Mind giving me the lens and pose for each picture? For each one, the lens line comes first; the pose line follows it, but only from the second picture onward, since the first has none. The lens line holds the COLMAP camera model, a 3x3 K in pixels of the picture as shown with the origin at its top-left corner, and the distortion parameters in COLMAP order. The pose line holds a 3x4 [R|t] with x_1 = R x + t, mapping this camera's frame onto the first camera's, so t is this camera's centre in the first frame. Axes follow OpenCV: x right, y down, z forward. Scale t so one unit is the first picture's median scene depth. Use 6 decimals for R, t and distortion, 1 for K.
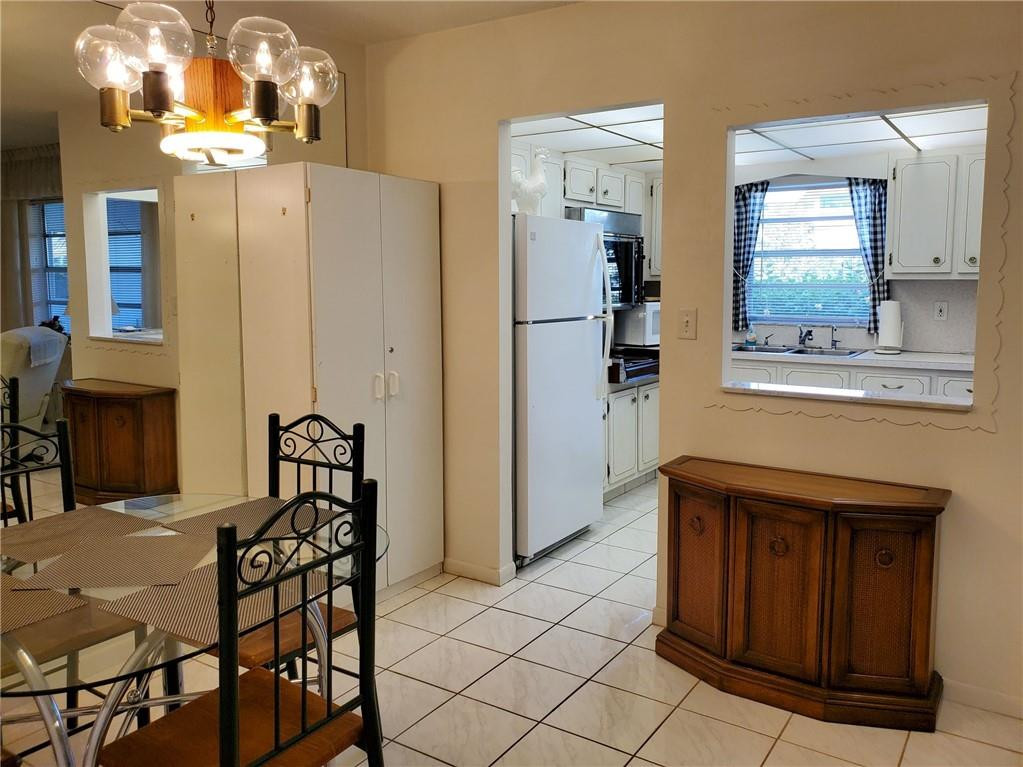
lens RADIAL K [[810.8, 0, 513.2], [0, 810.8, 358.0], [0, 0, 1]] dist [-0.004212, -0.004348]
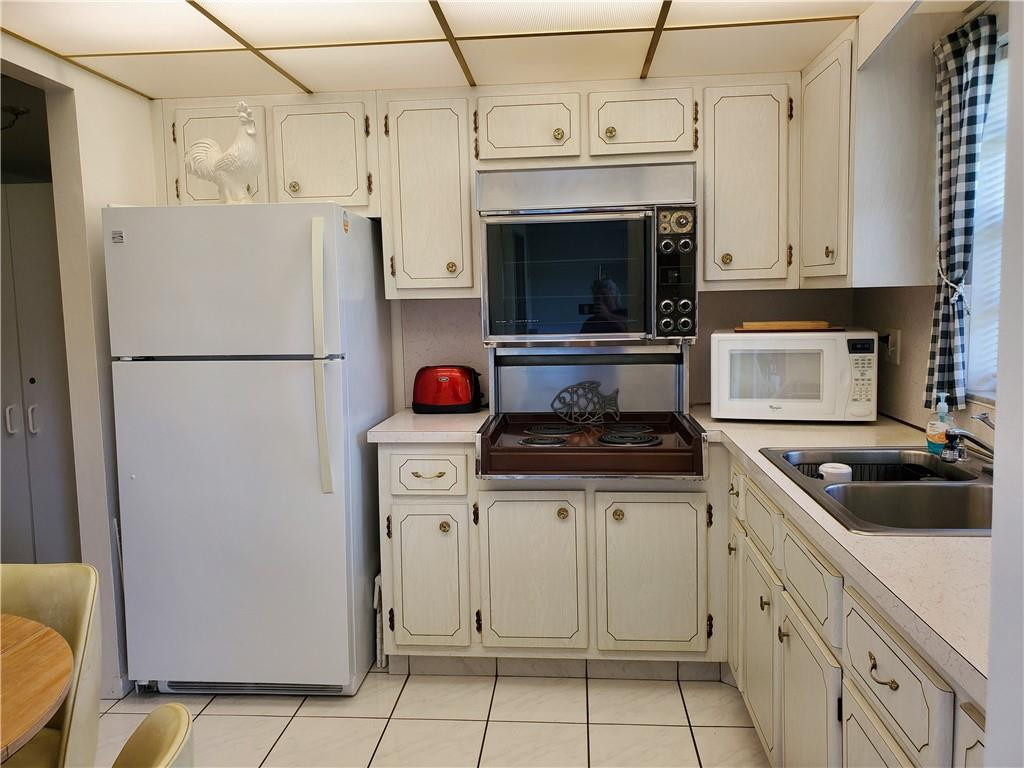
lens RADIAL K [[837.0, 0, 496.7], [0, 837.0, 380.6], [0, 0, 1]] dist [0.043199, -0.004245]
pose [[0.477982, 0.083678, -0.874375, 0.617638], [-0.066504, 0.996042, 0.058967, -0.067159], [0.875849, 0.029964, 0.481655, 0.686591]]
